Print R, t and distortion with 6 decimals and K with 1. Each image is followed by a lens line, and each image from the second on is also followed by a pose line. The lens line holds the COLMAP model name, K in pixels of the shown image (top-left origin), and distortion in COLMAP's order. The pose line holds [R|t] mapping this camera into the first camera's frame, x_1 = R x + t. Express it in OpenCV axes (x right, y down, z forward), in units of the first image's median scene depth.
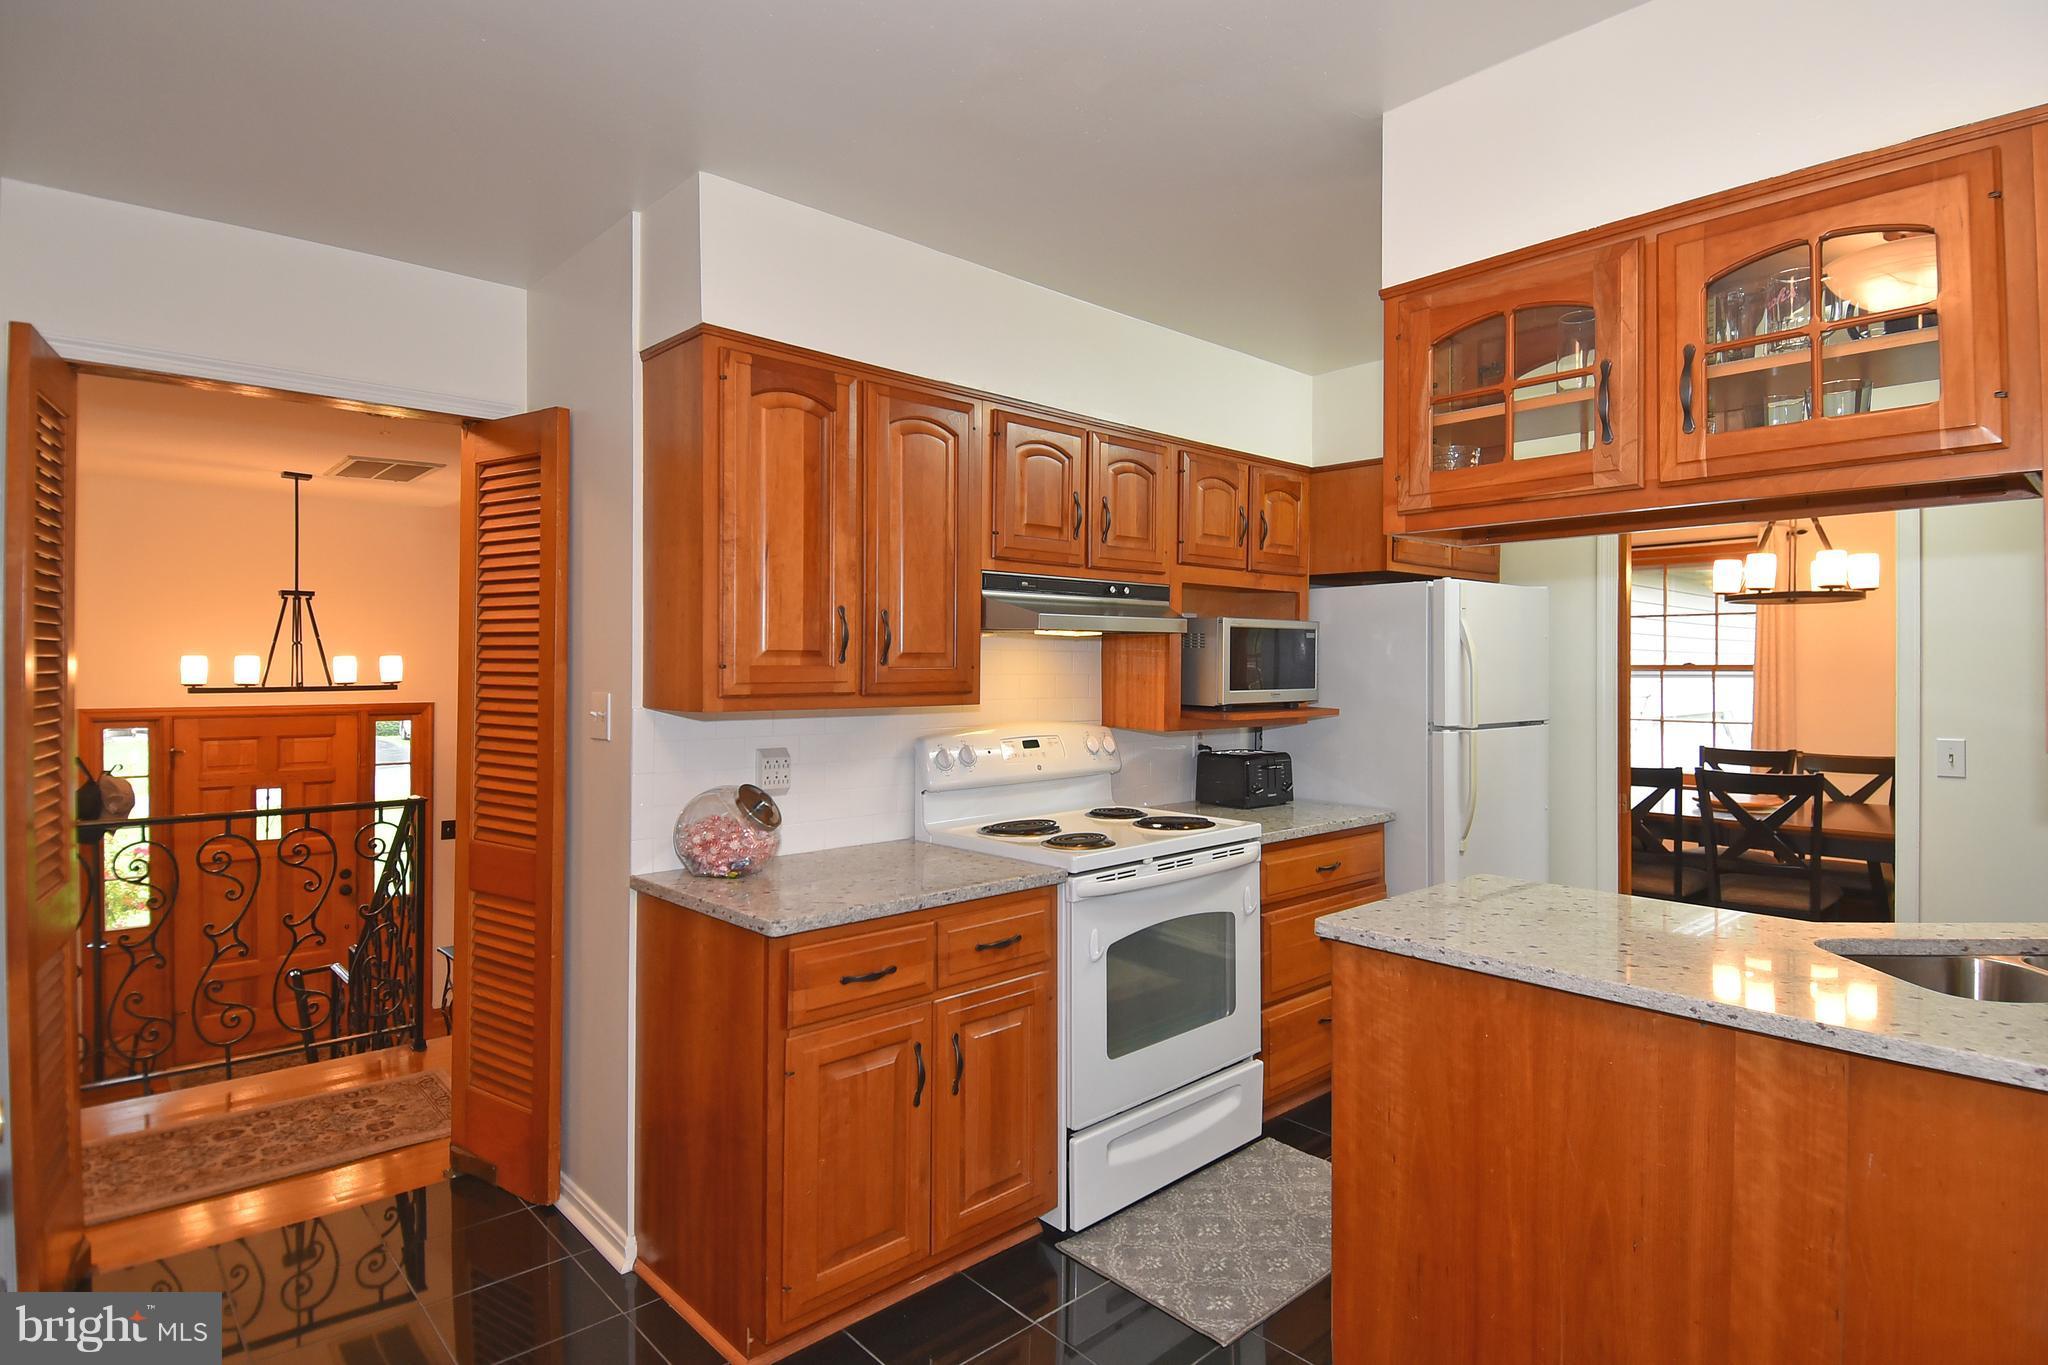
lens RADIAL K [[1079.4, 0, 1036.2], [0, 1079.4, 663.3], [0, 0, 1]] dist [0.021157, -0.022437]
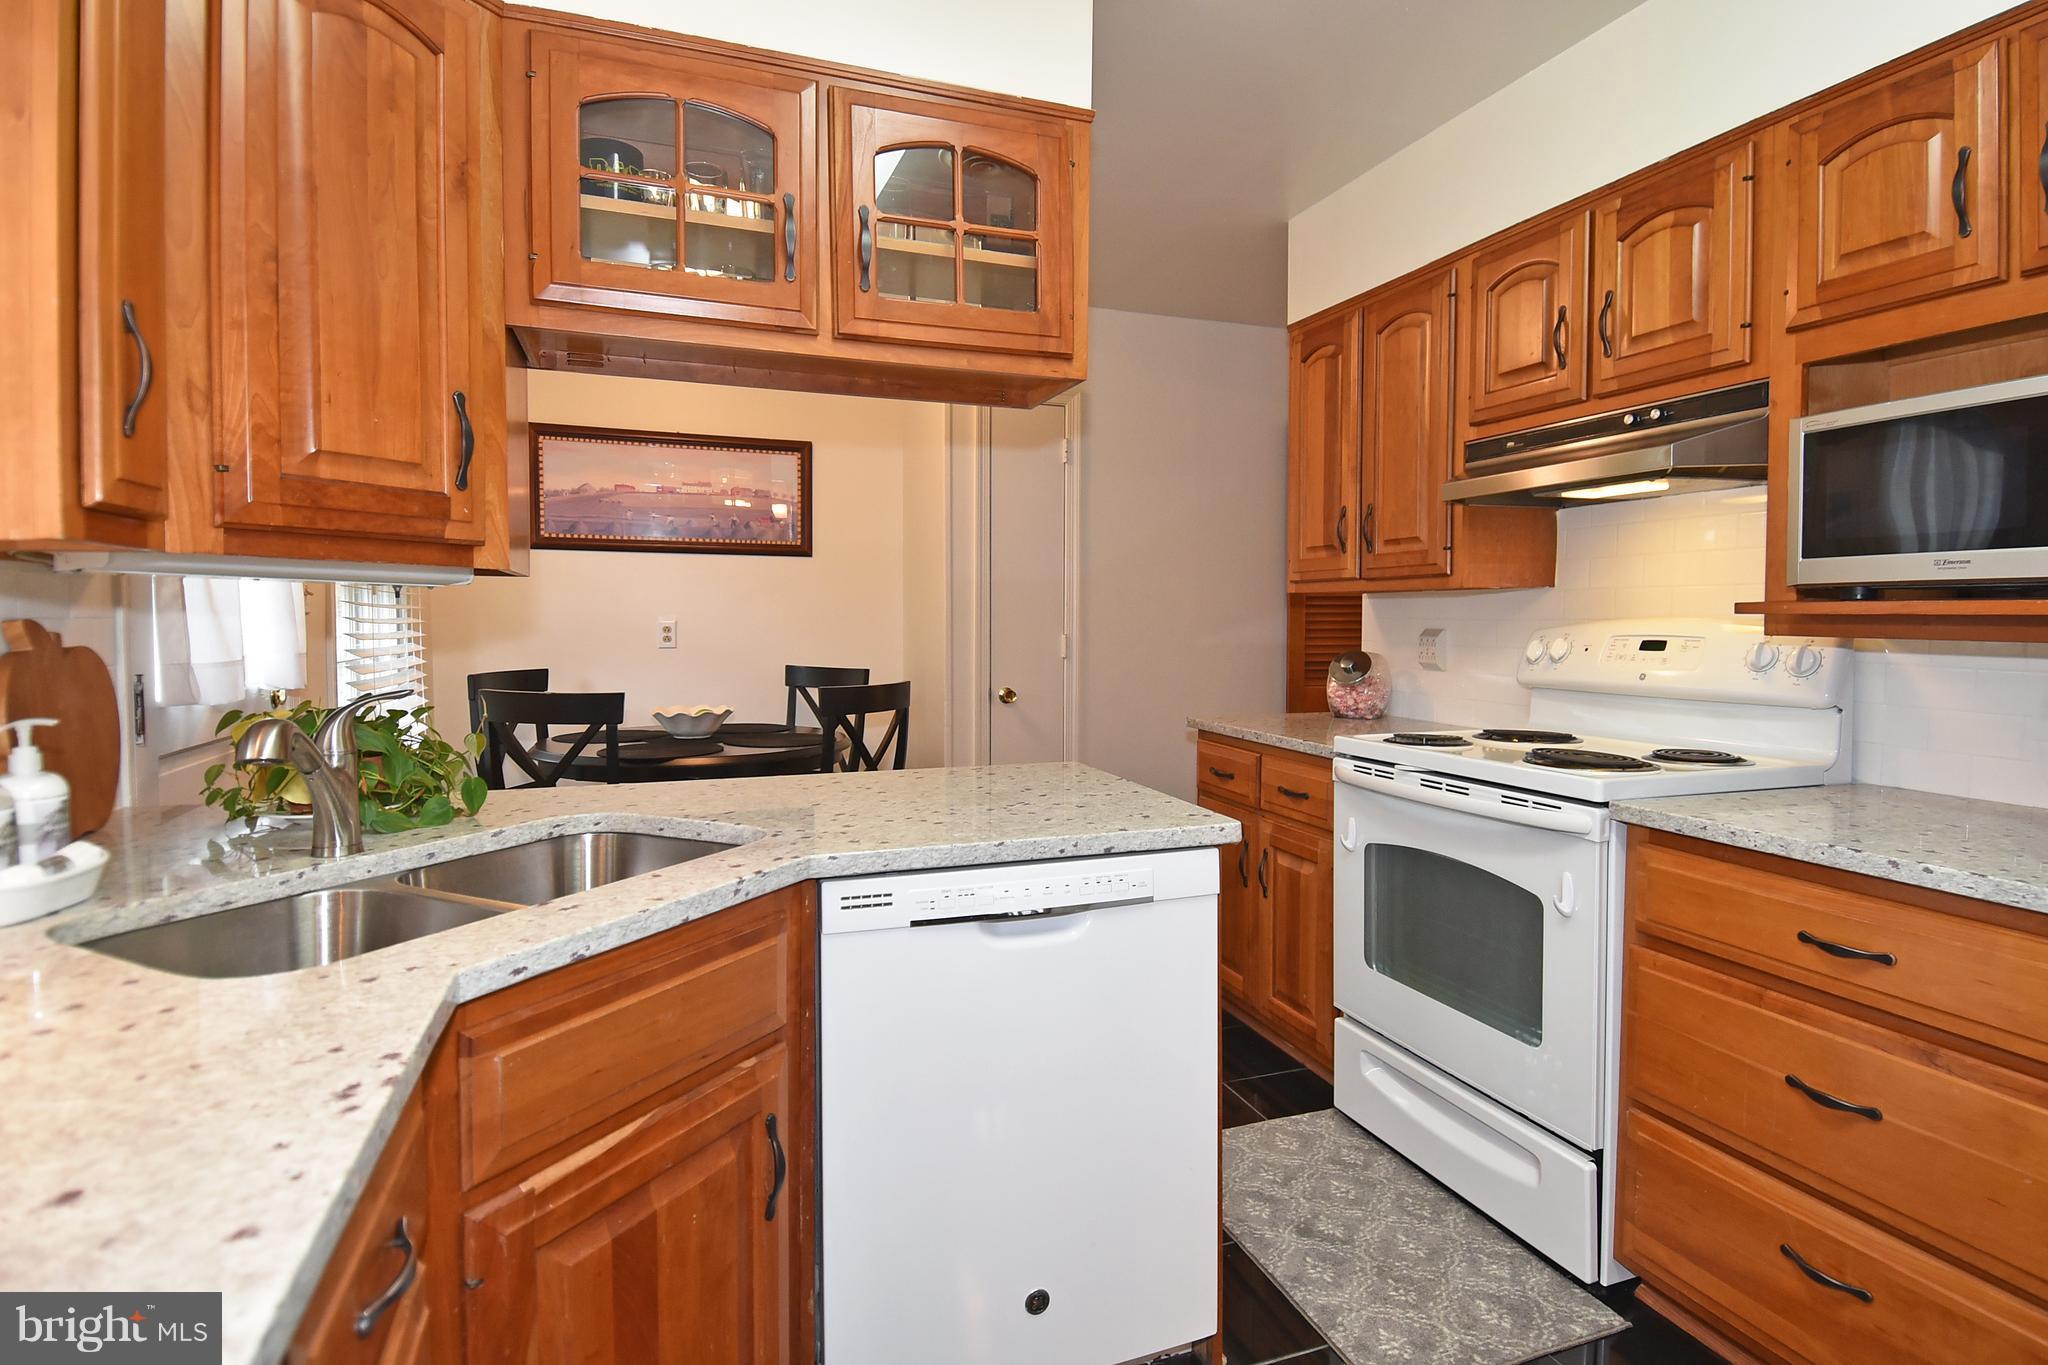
lens RADIAL K [[1079.4, 0, 1116.1], [0, 1079.4, 680.4], [0, 0, 1]] dist [0.021157, -0.022437]
pose [[-0.349874, 0.056737, -0.935077, 1.072945], [0.001011, 0.998187, 0.060188, 0.070568], [0.936796, 0.020113, -0.349297, 1.199152]]
